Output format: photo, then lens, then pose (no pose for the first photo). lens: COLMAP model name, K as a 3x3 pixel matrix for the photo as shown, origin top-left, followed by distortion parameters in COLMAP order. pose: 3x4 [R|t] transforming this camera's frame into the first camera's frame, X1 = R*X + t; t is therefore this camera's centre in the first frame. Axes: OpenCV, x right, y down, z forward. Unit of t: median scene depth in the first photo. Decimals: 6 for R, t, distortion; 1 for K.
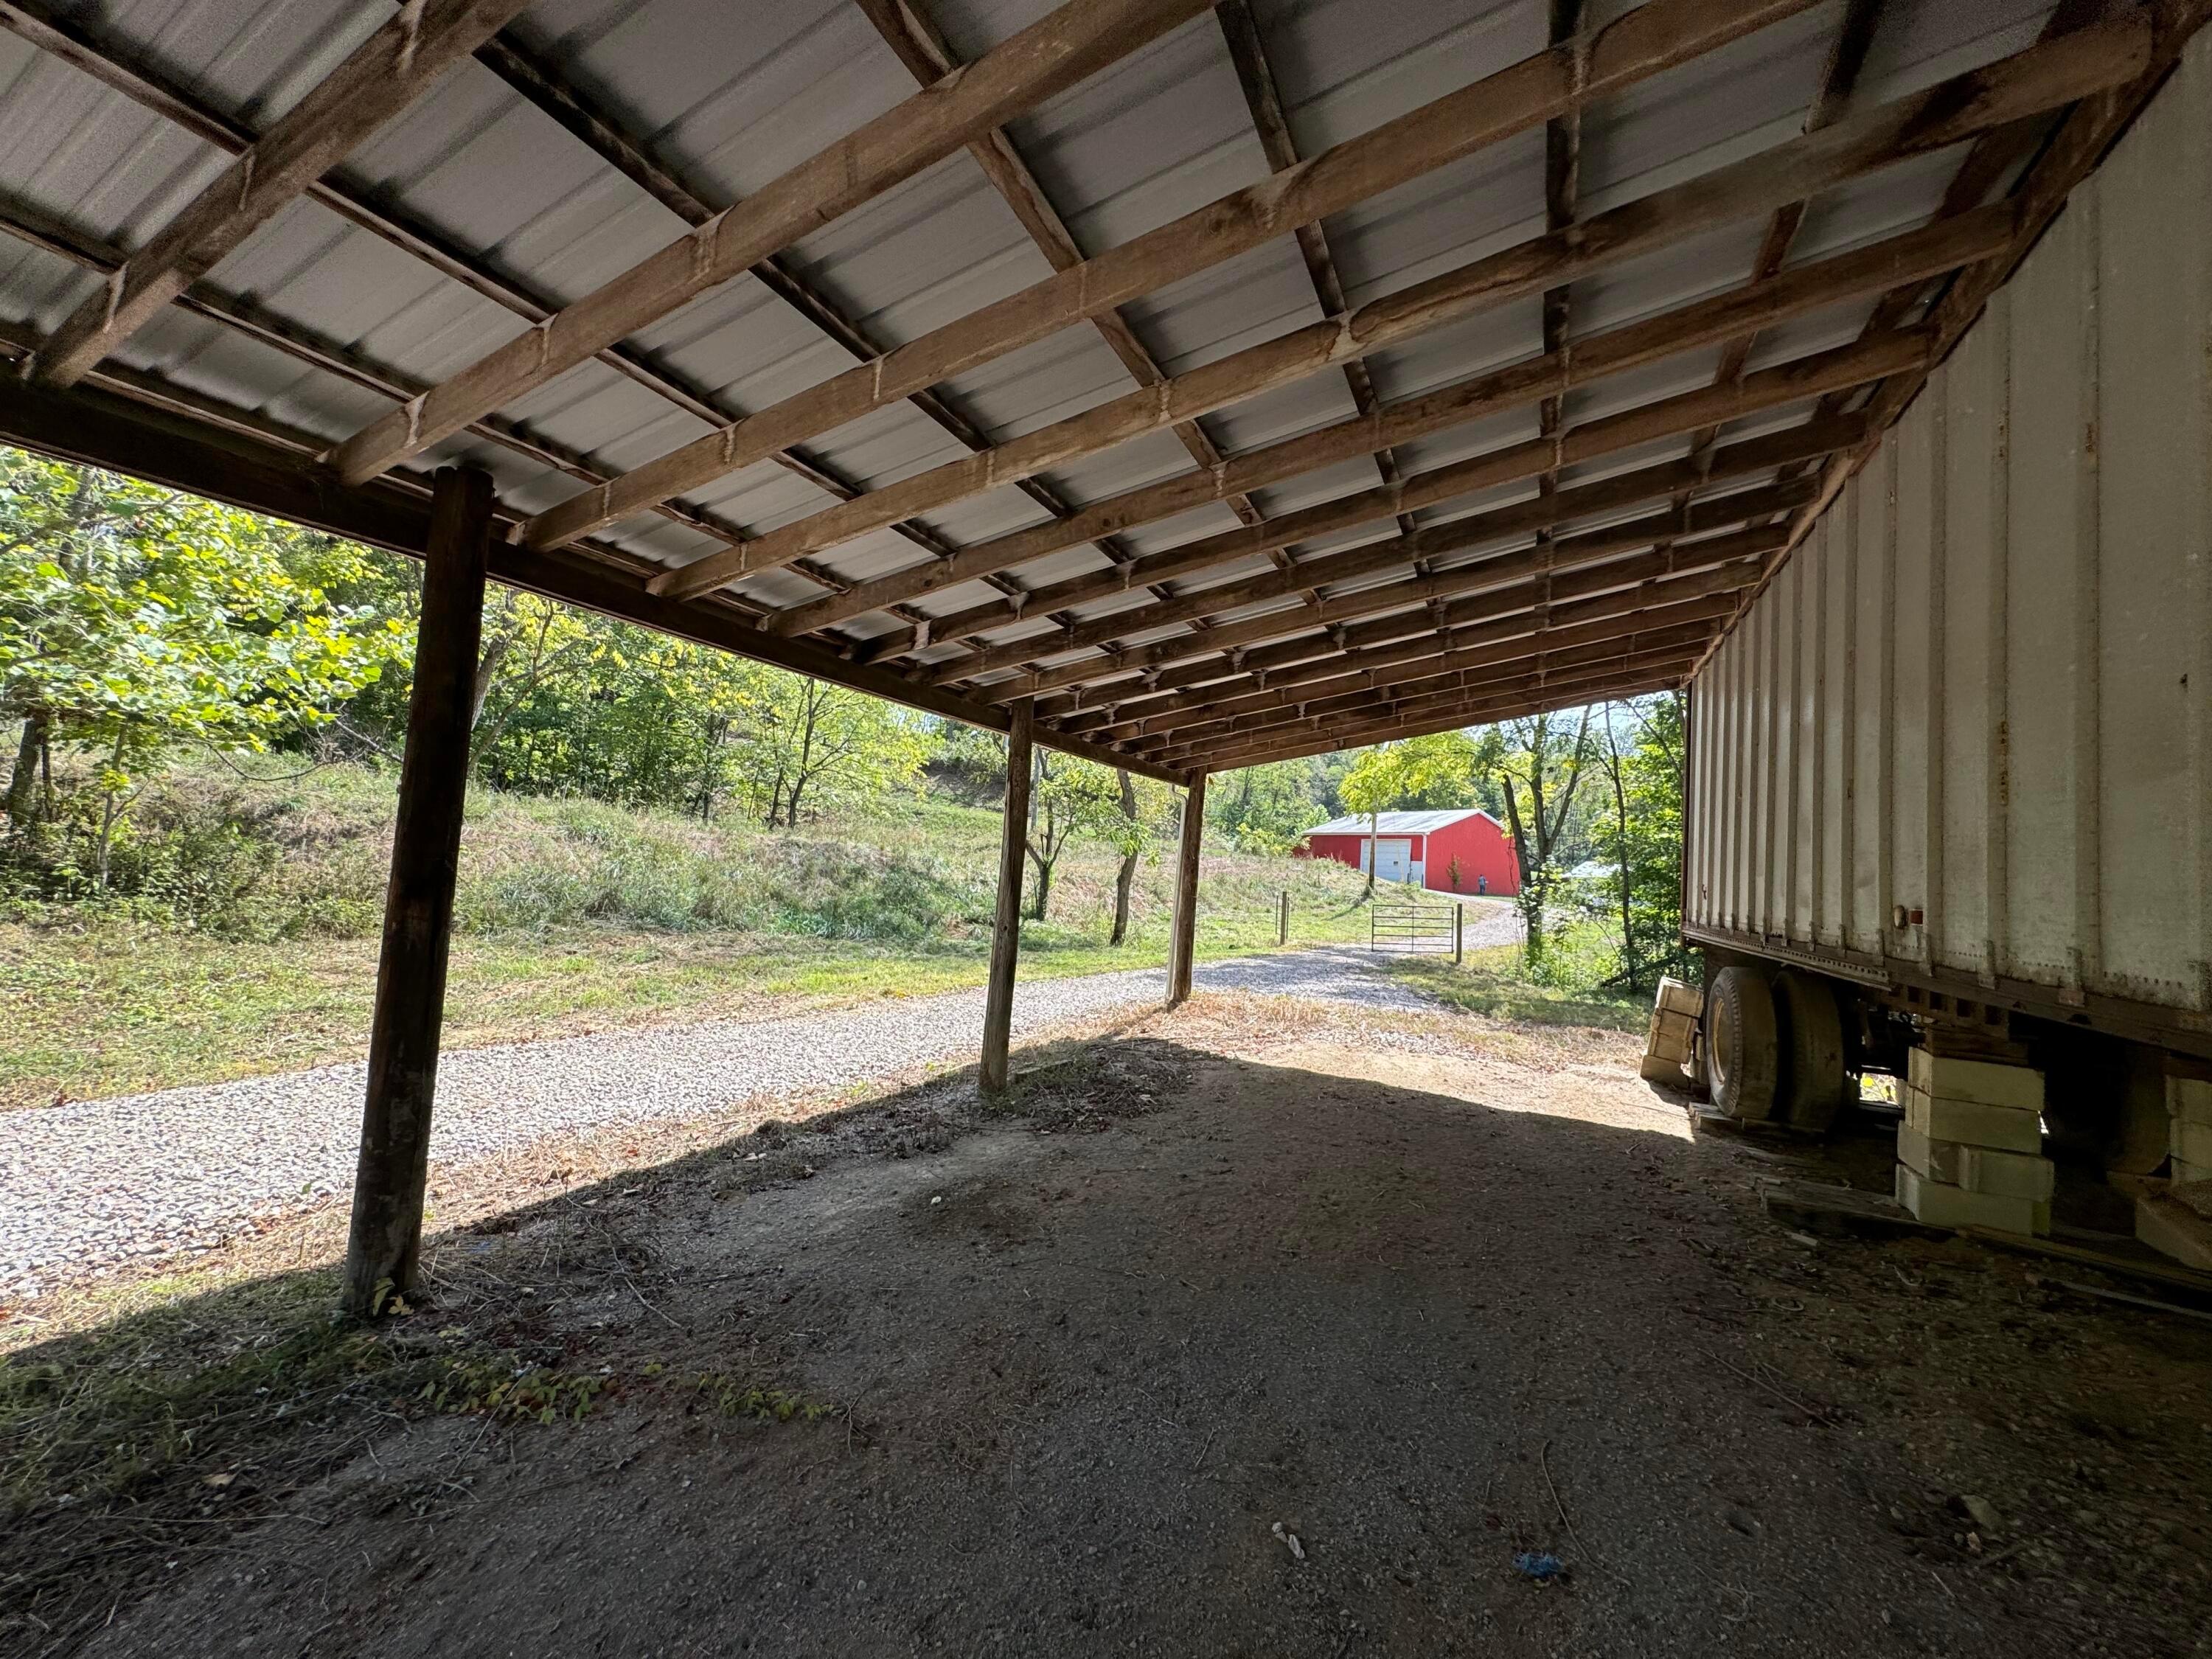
lens RADIAL K [[883.0, 0, 1107.7], [0, 883.0, 821.6], [0, 0, 1]] dist [-0.001782, 0.000522]
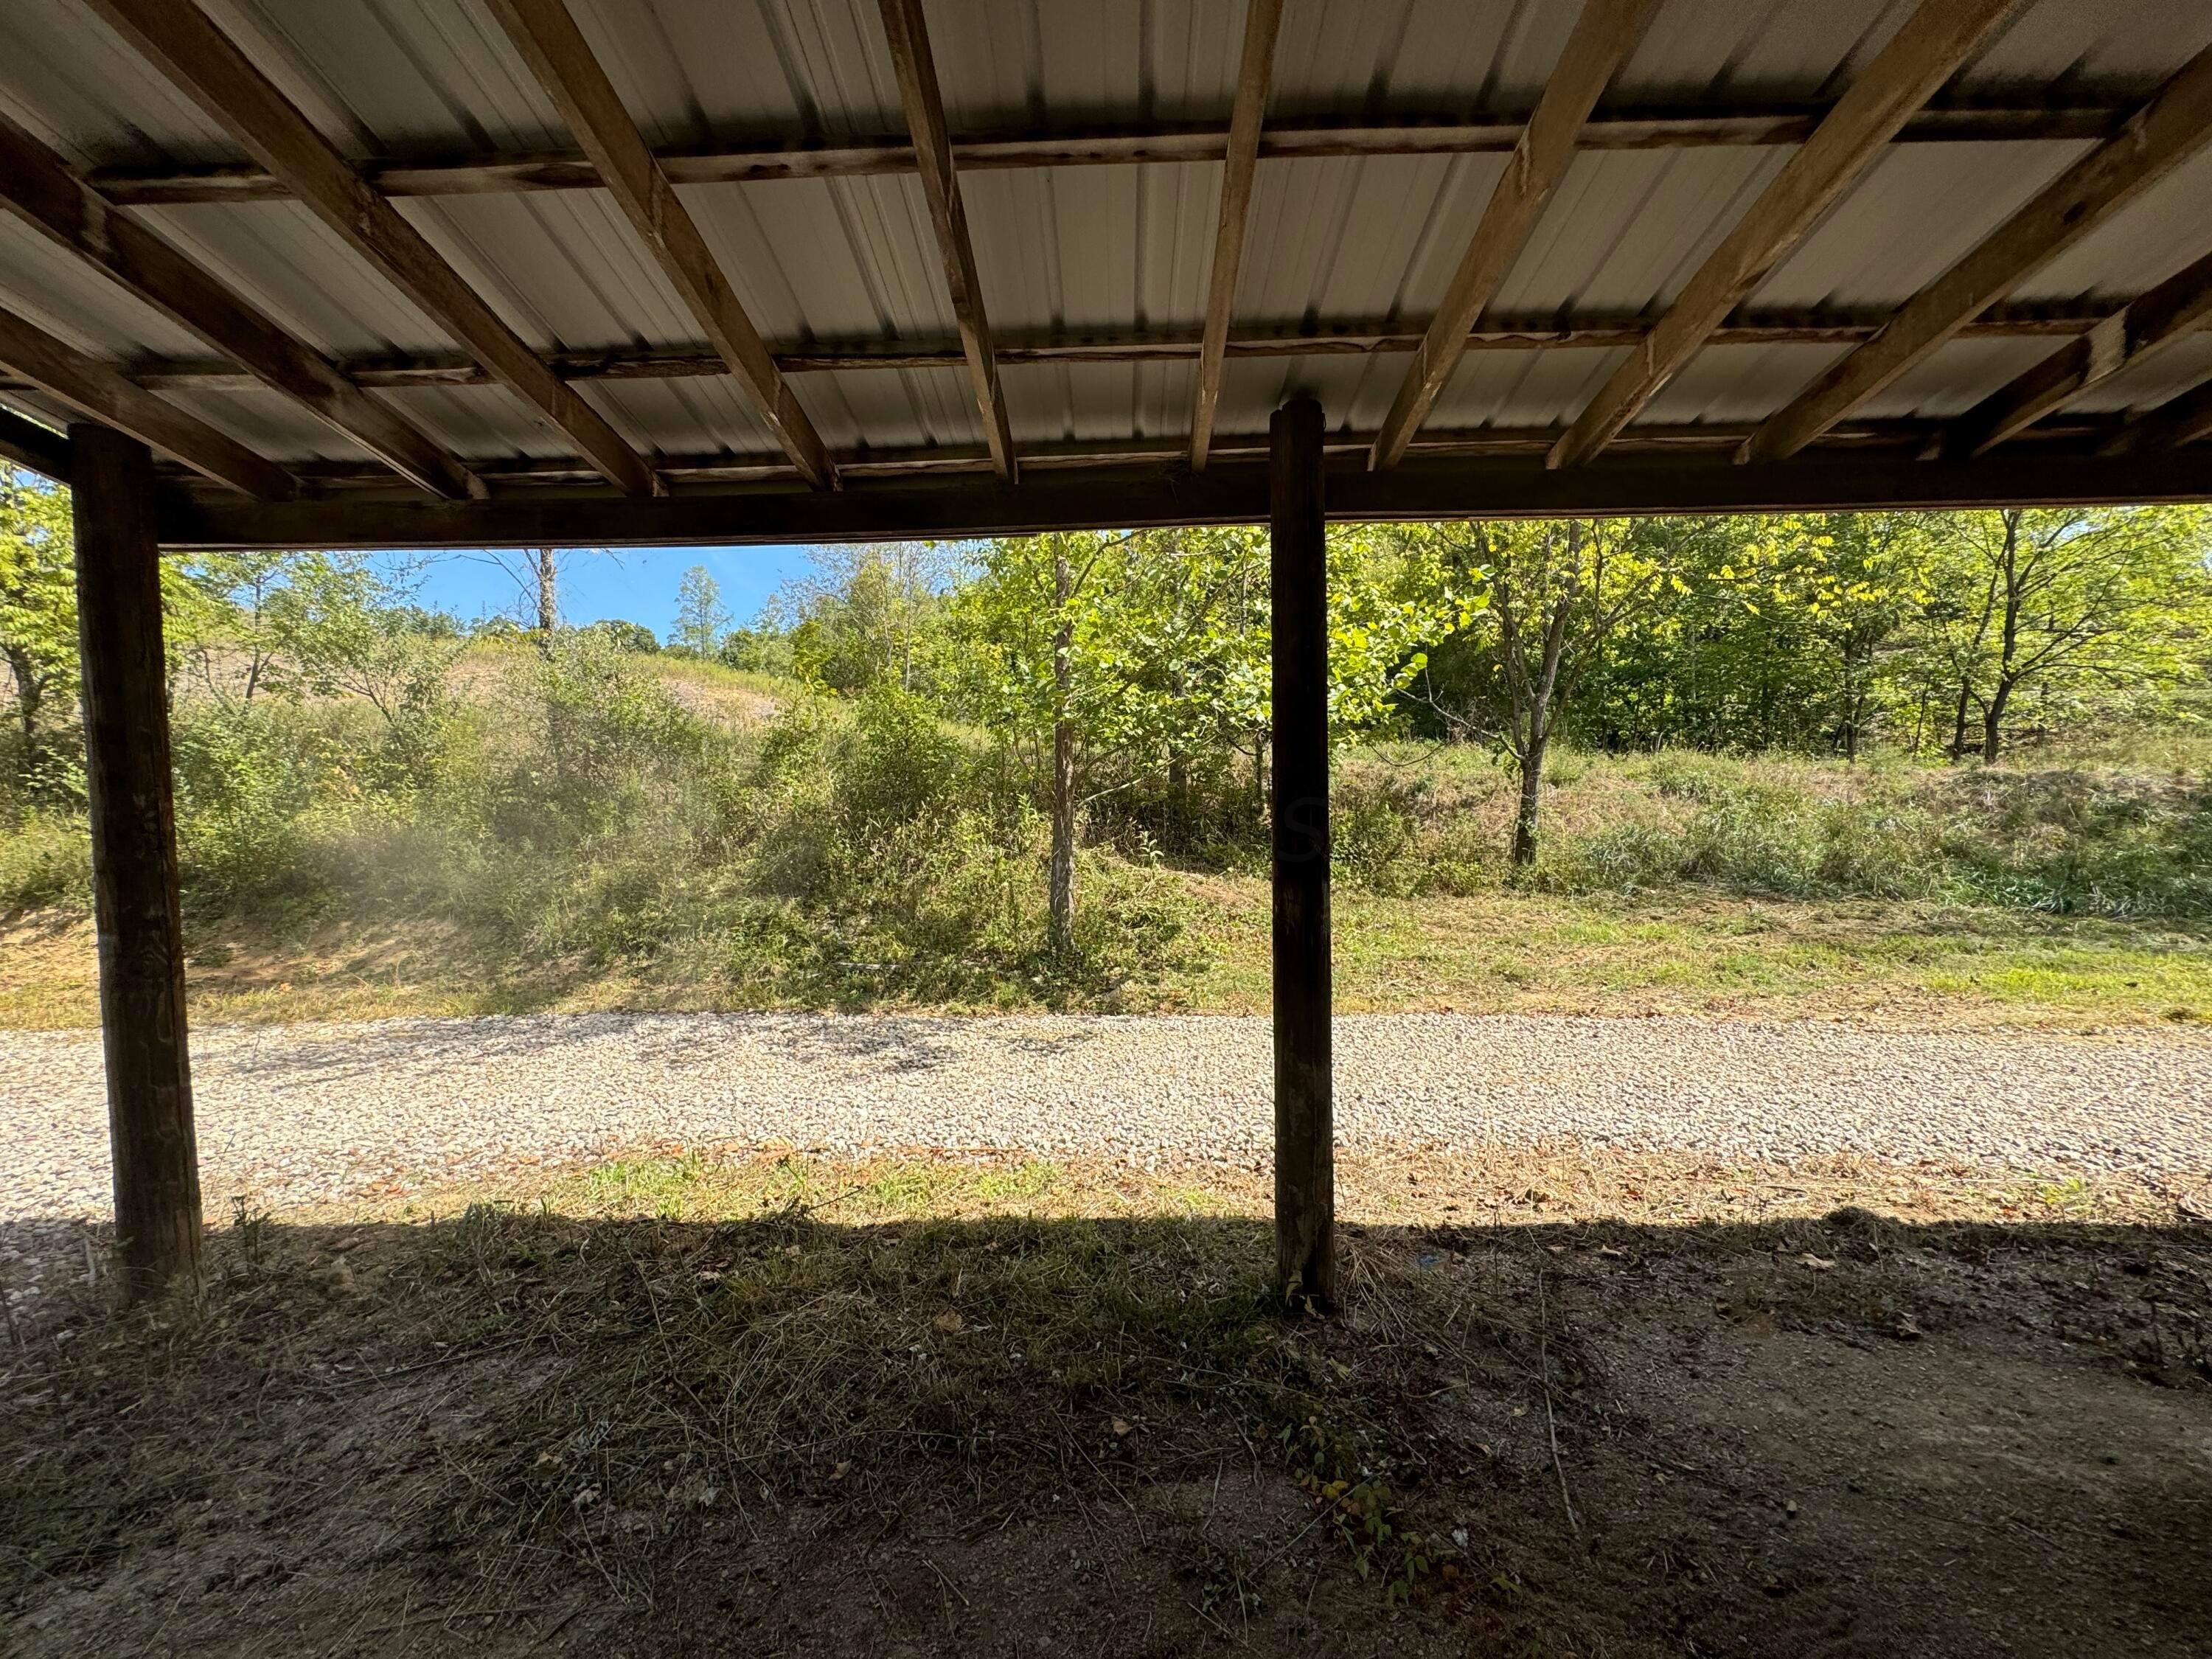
lens RADIAL K [[883.0, 0, 1117.3], [0, 883.0, 813.7], [0, 0, 1]] dist [-0.001782, 0.000522]
pose [[0.412173, -0.052192, -0.909609, 0.000455], [0.089931, 0.995813, -0.016388, 0.005405], [0.906656, -0.075048, 0.415141, 0.129342]]
